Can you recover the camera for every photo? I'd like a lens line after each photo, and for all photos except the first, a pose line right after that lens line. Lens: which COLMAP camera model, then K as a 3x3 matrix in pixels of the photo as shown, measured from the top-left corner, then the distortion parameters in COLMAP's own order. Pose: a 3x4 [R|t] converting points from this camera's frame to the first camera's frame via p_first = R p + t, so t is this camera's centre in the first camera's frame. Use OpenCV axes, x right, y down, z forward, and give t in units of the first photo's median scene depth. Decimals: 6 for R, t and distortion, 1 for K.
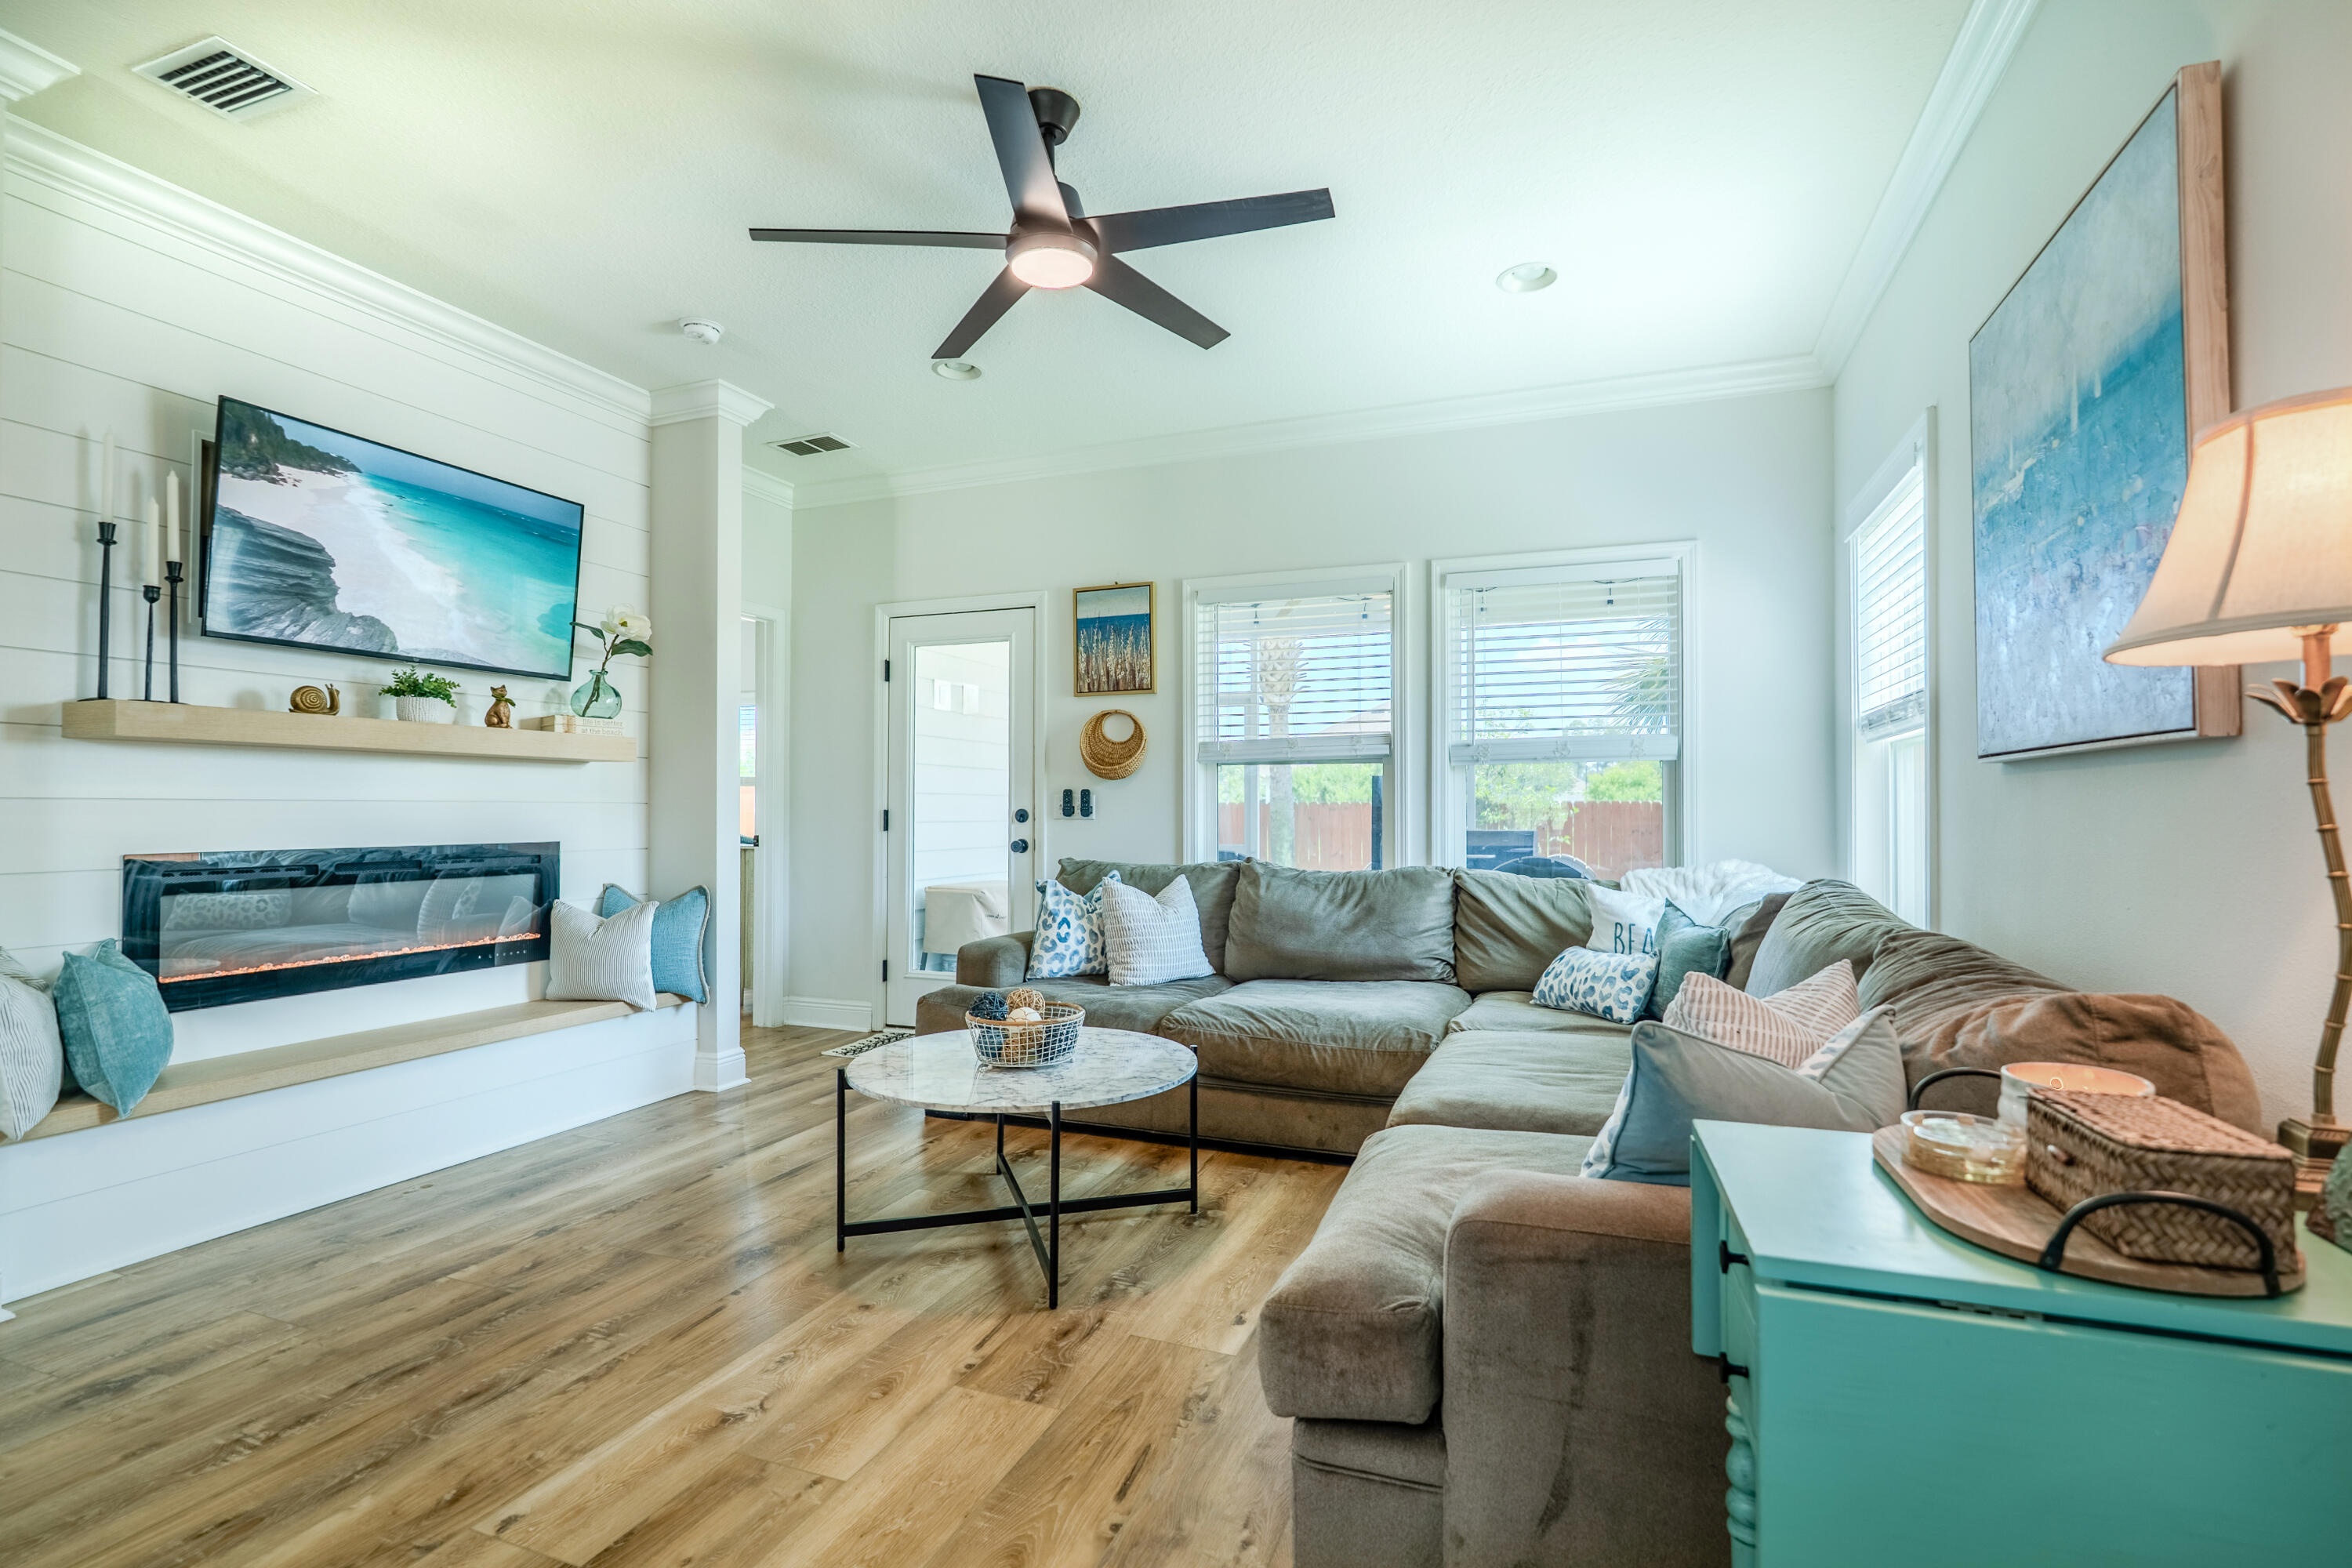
lens RADIAL K [[1057.3, 0, 1173.6], [0, 1057.3, 804.1], [0, 0, 1]] dist [0.001240, -0.000113]
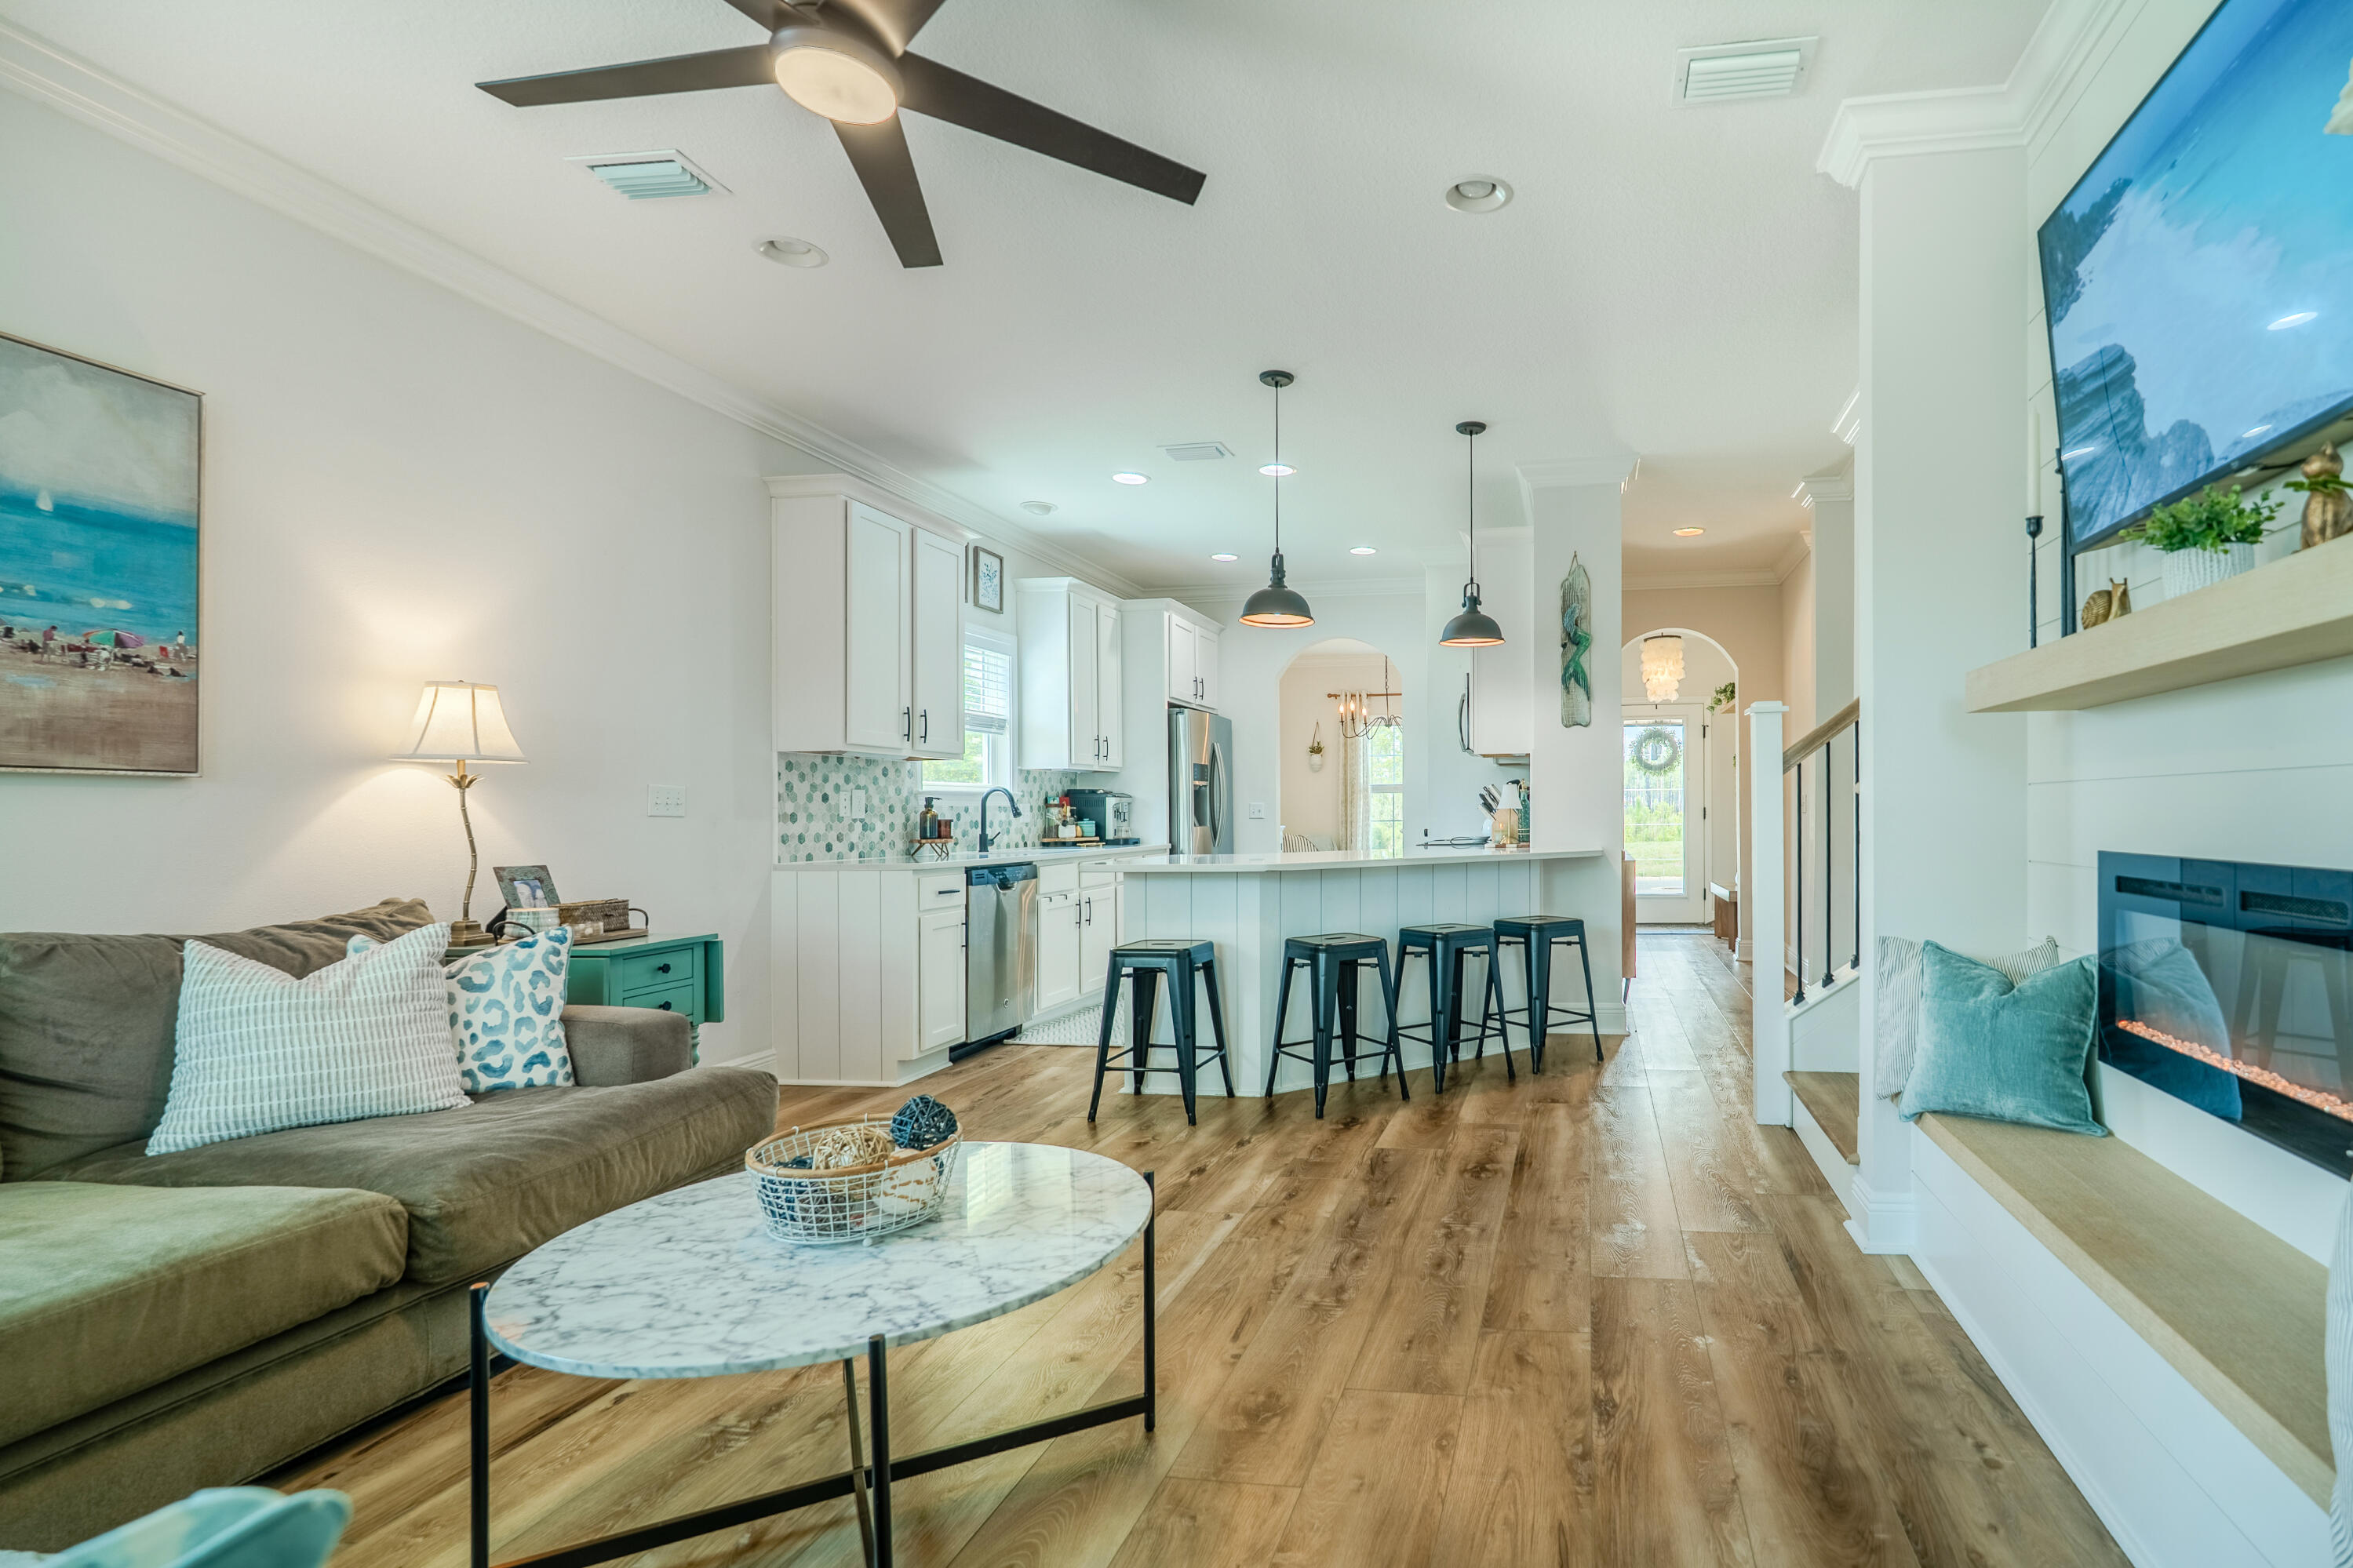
lens RADIAL K [[1057.6, 0, 1371.5], [0, 1057.6, 792.4], [0, 0, 1]] dist [0.001240, -0.000113]
pose [[-0.977803, 0.005489, -0.209454, -0.240156], [0.009912, 0.999749, -0.020074, 0.010508], [0.209291, -0.021705, -0.977613, 1.323036]]
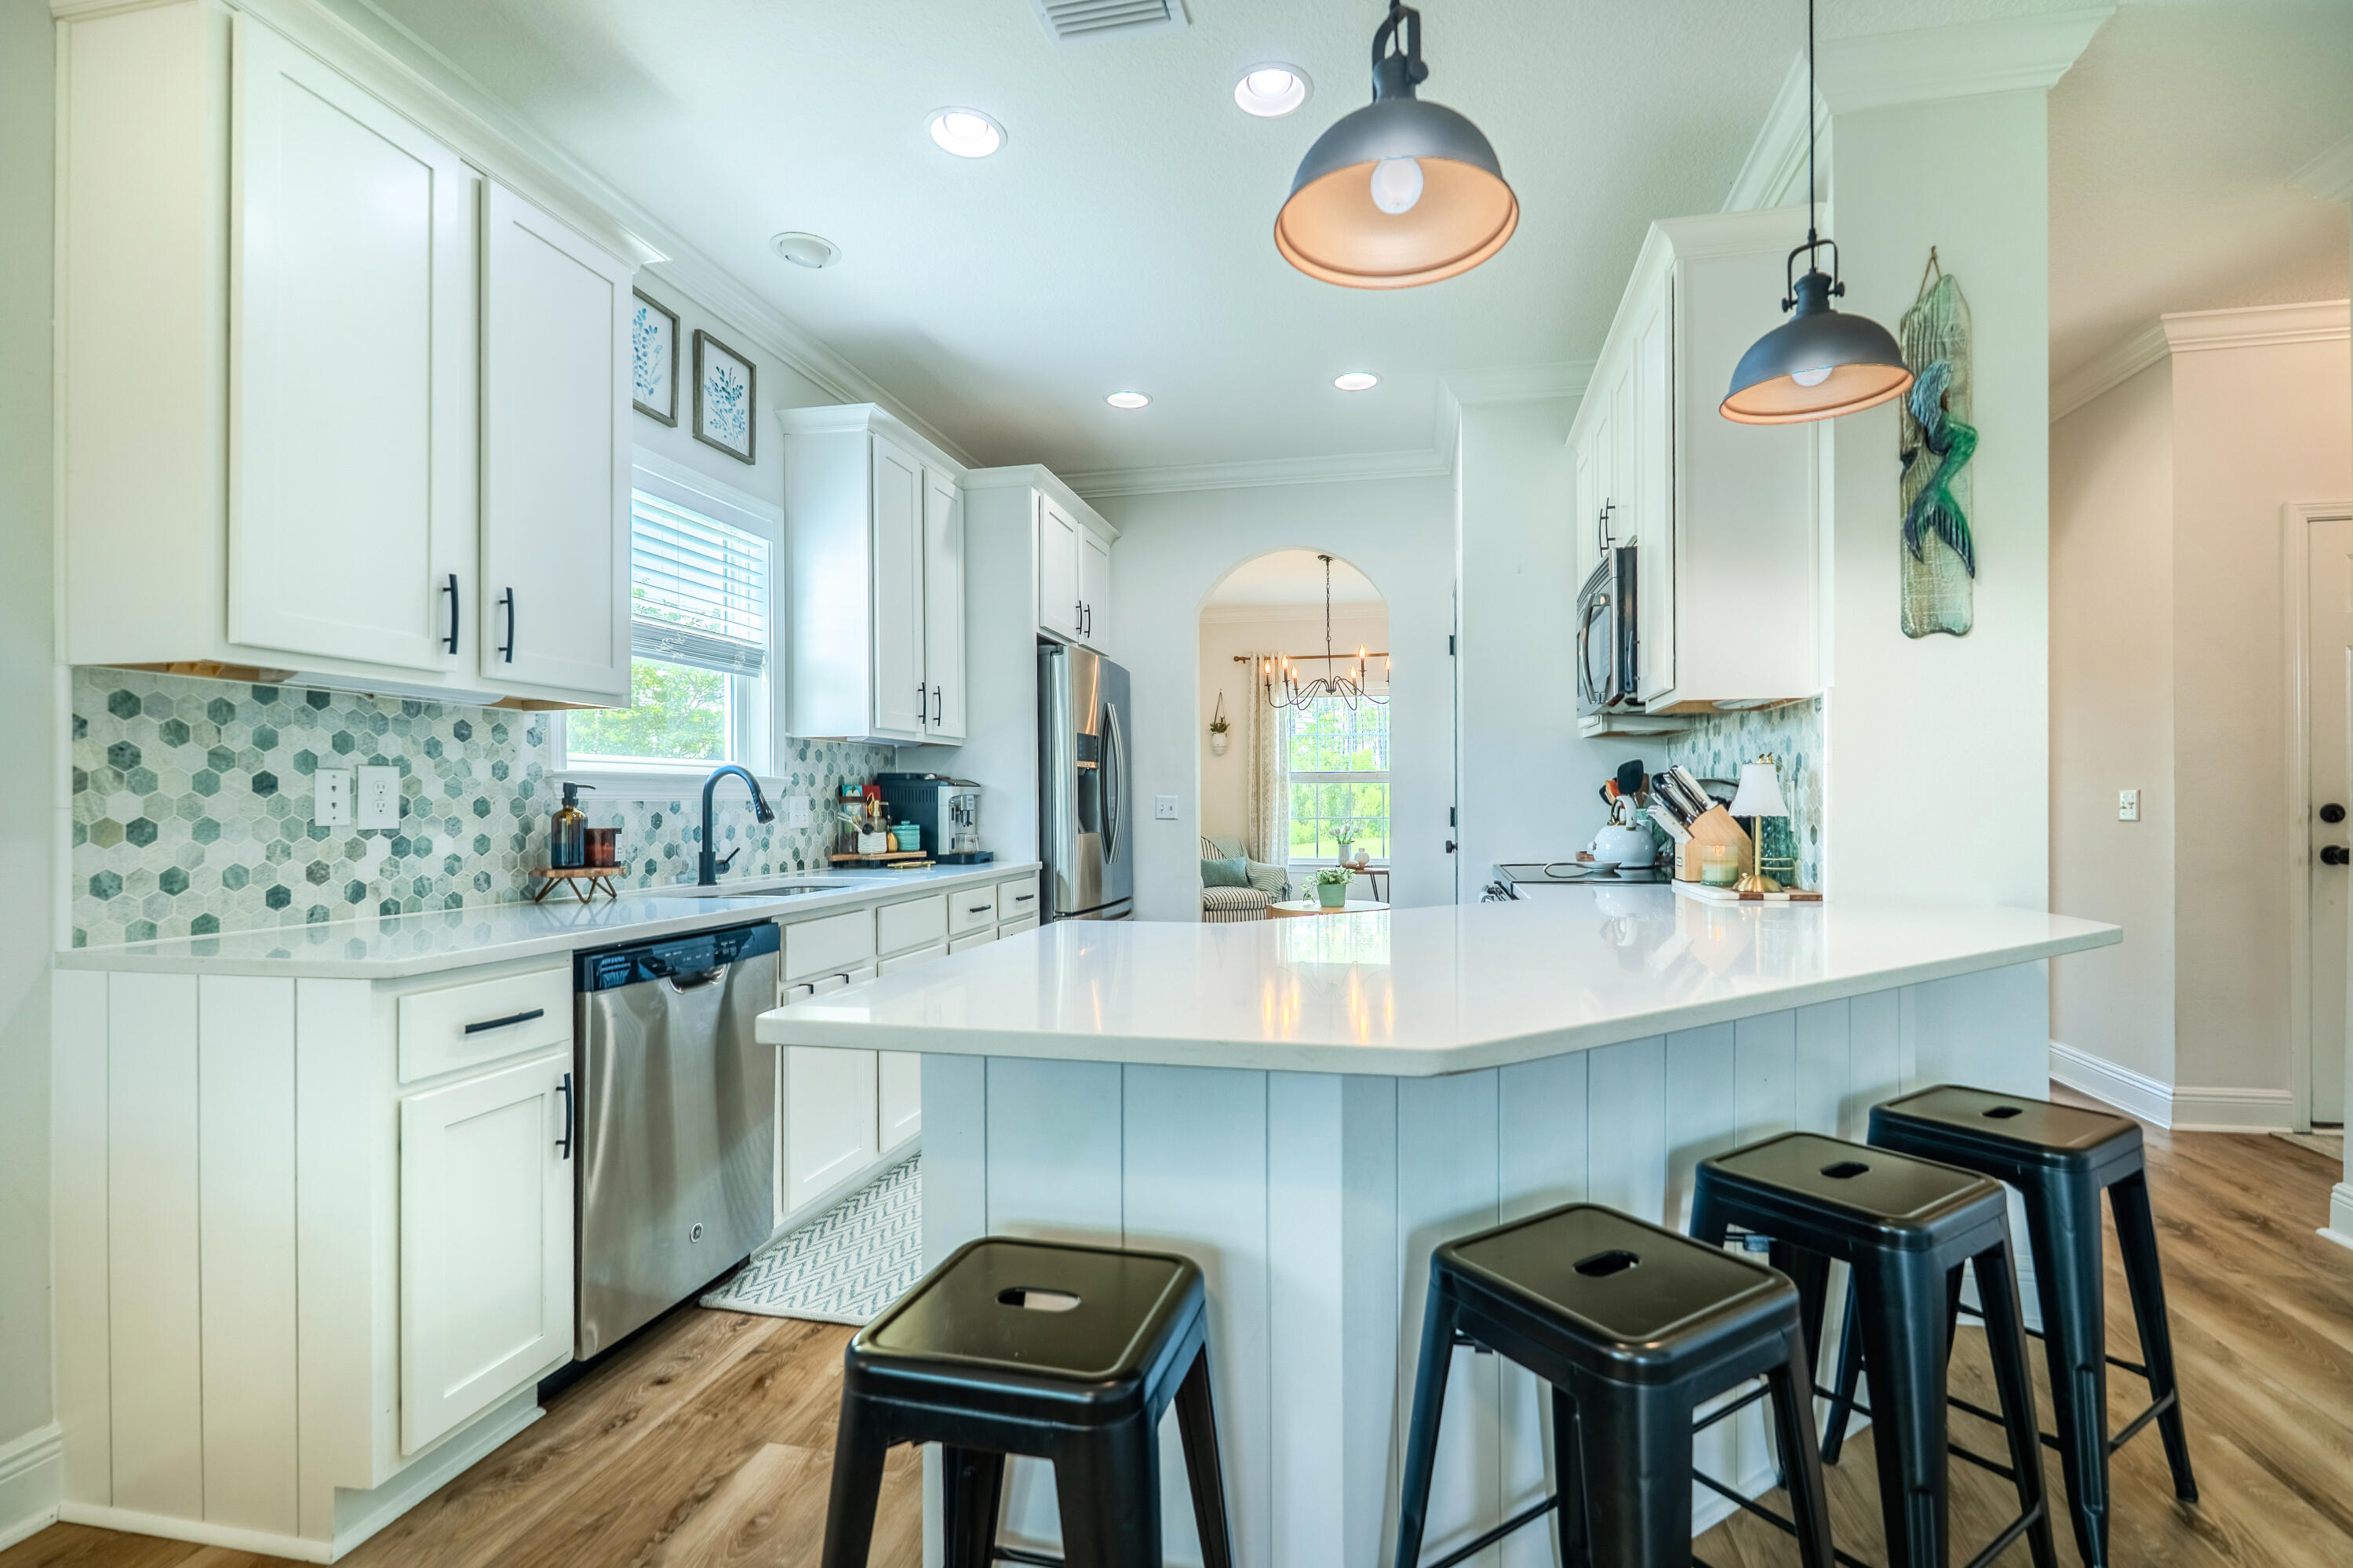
lens RADIAL K [[1057.6, 0, 1193.8], [0, 1057.6, 793.7], [0, 0, 1]] dist [0.001240, -0.000113]
pose [[-0.984726, 0.003504, -0.174074, -0.246234], [0.005323, 0.999936, -0.009984, -0.003092], [0.174027, -0.010758, -0.984682, 0.485719]]
